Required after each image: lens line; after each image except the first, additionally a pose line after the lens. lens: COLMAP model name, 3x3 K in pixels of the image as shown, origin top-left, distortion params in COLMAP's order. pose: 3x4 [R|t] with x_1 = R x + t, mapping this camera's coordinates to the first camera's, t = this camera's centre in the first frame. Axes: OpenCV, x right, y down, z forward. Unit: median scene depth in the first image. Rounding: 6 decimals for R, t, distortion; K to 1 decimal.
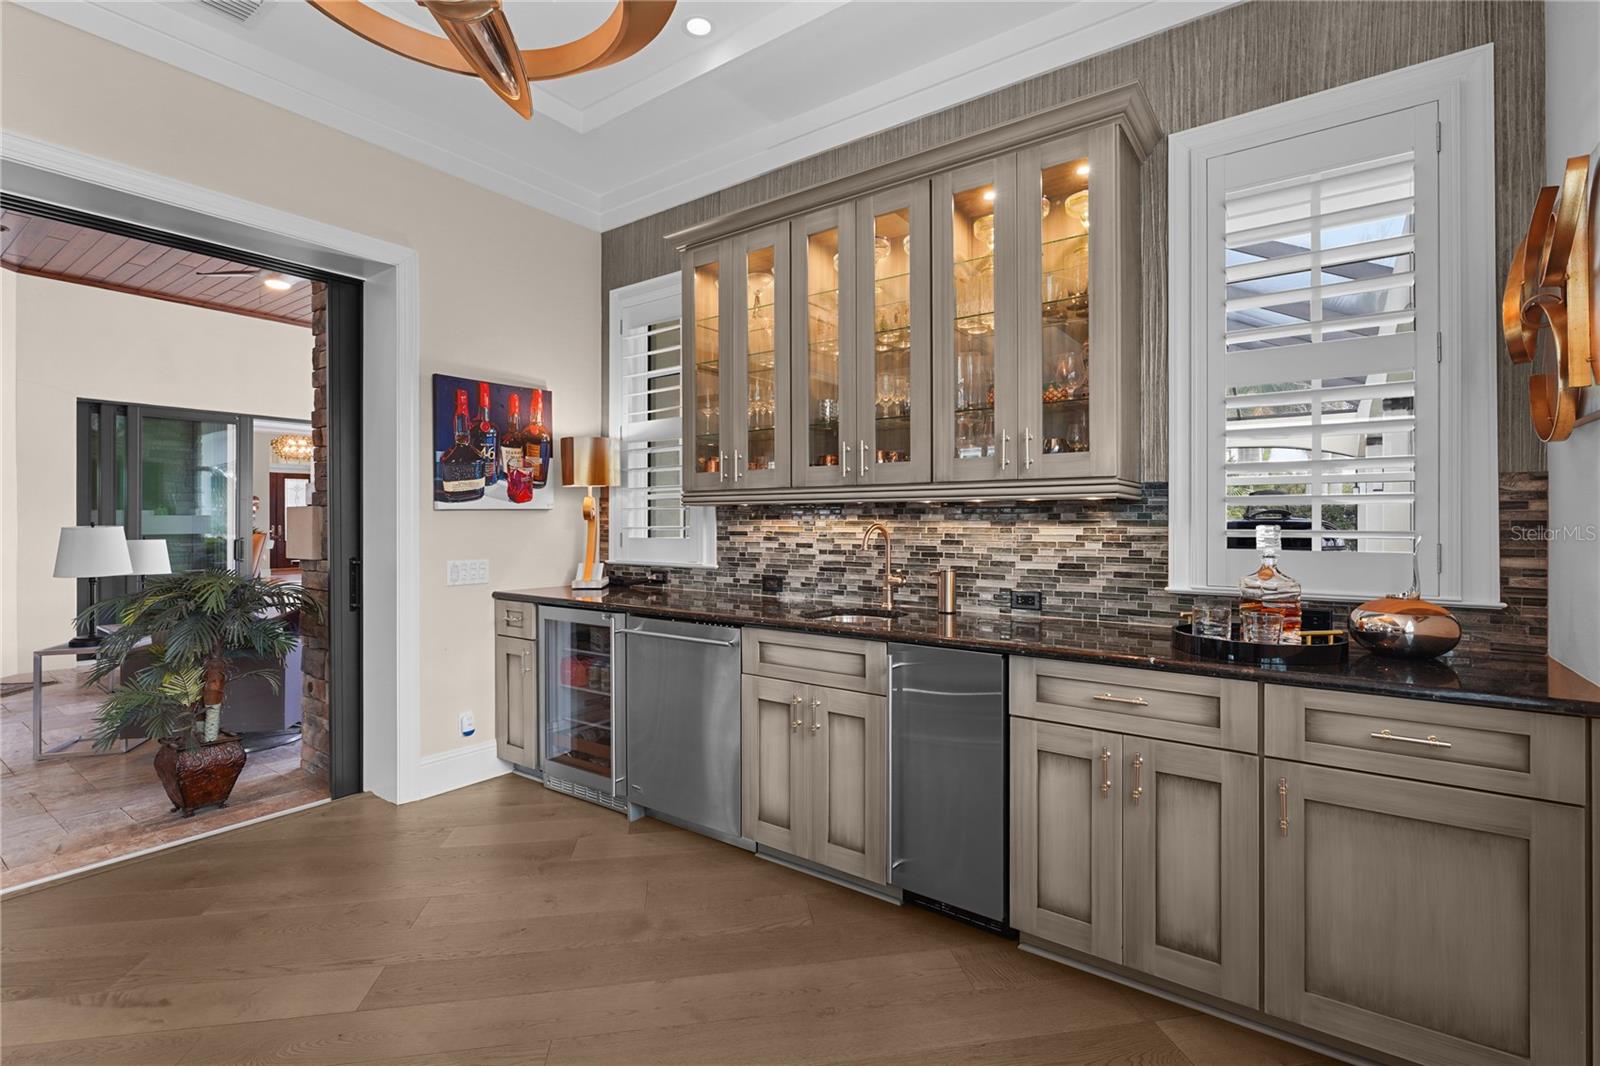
lens RADIAL K [[729.0, 0, 806.6], [0, 729.0, 520.2], [0, 0, 1]] dist [-0.002043, -0.000092]
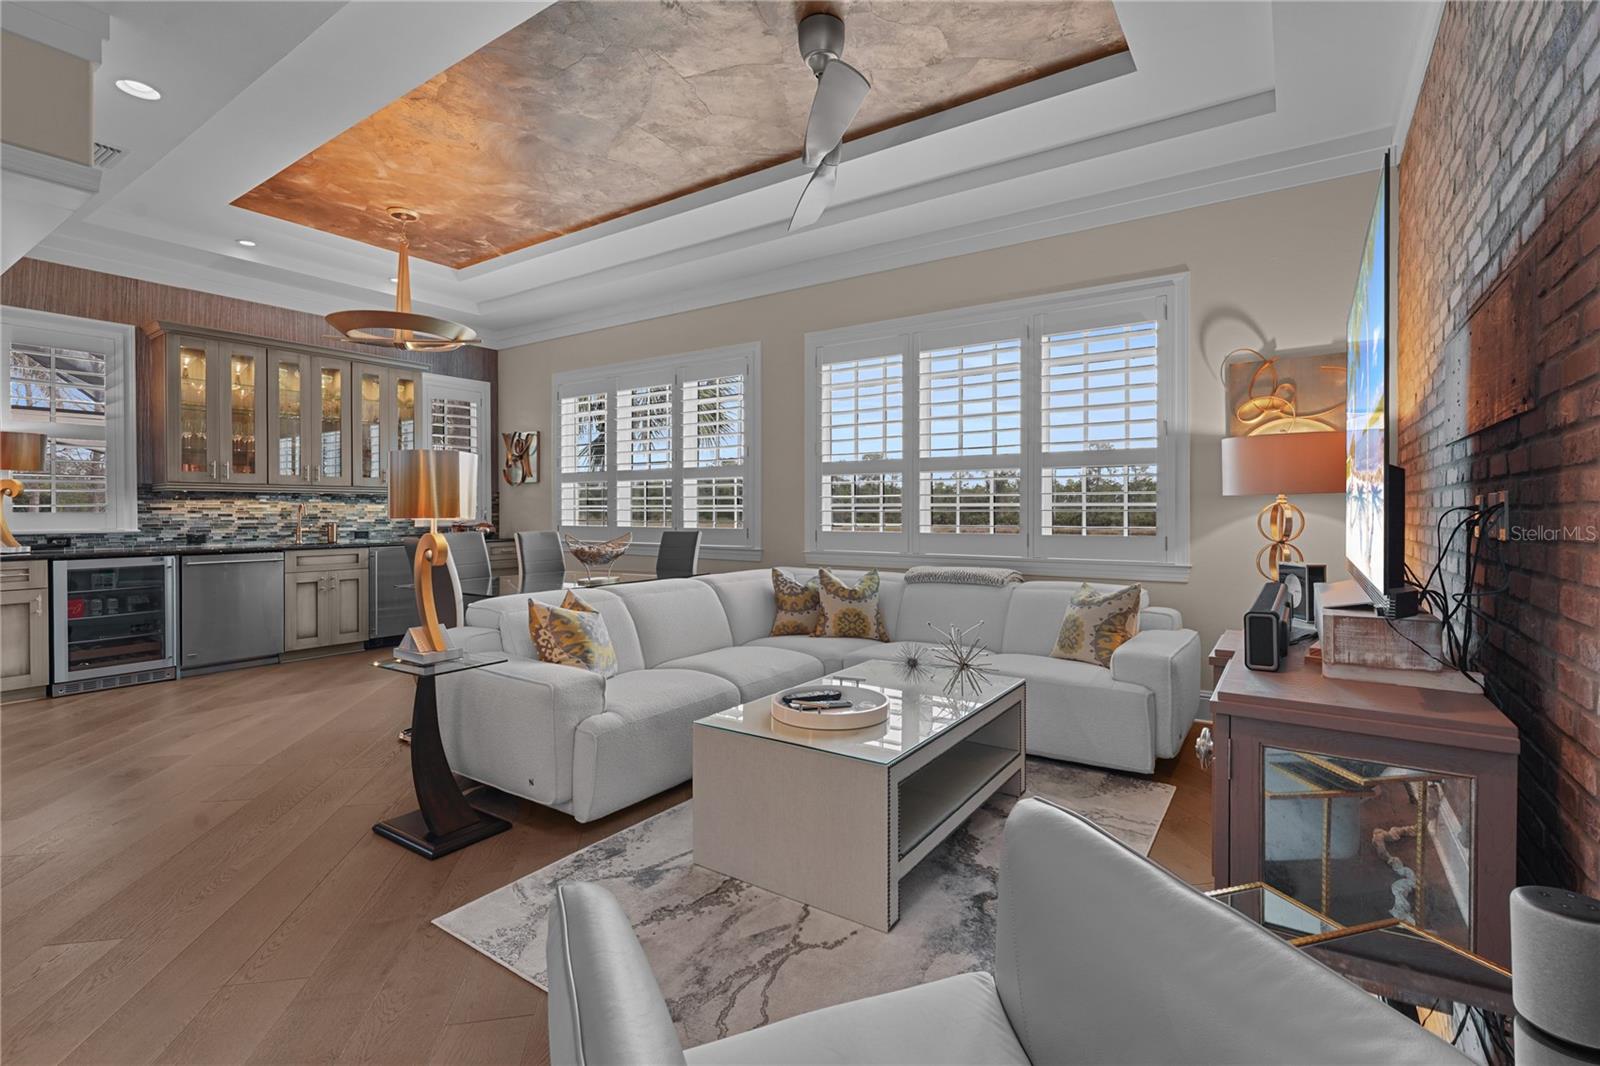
lens RADIAL K [[729.0, 0, 802.9], [0, 729.0, 517.9], [0, 0, 1]] dist [-0.002043, -0.000092]
pose [[-0.013860, -0.007121, 0.999879, -1.733446], [0.002260, 0.999972, 0.007153, 0.030937], [-0.999901, 0.002359, -0.013843, -0.361765]]
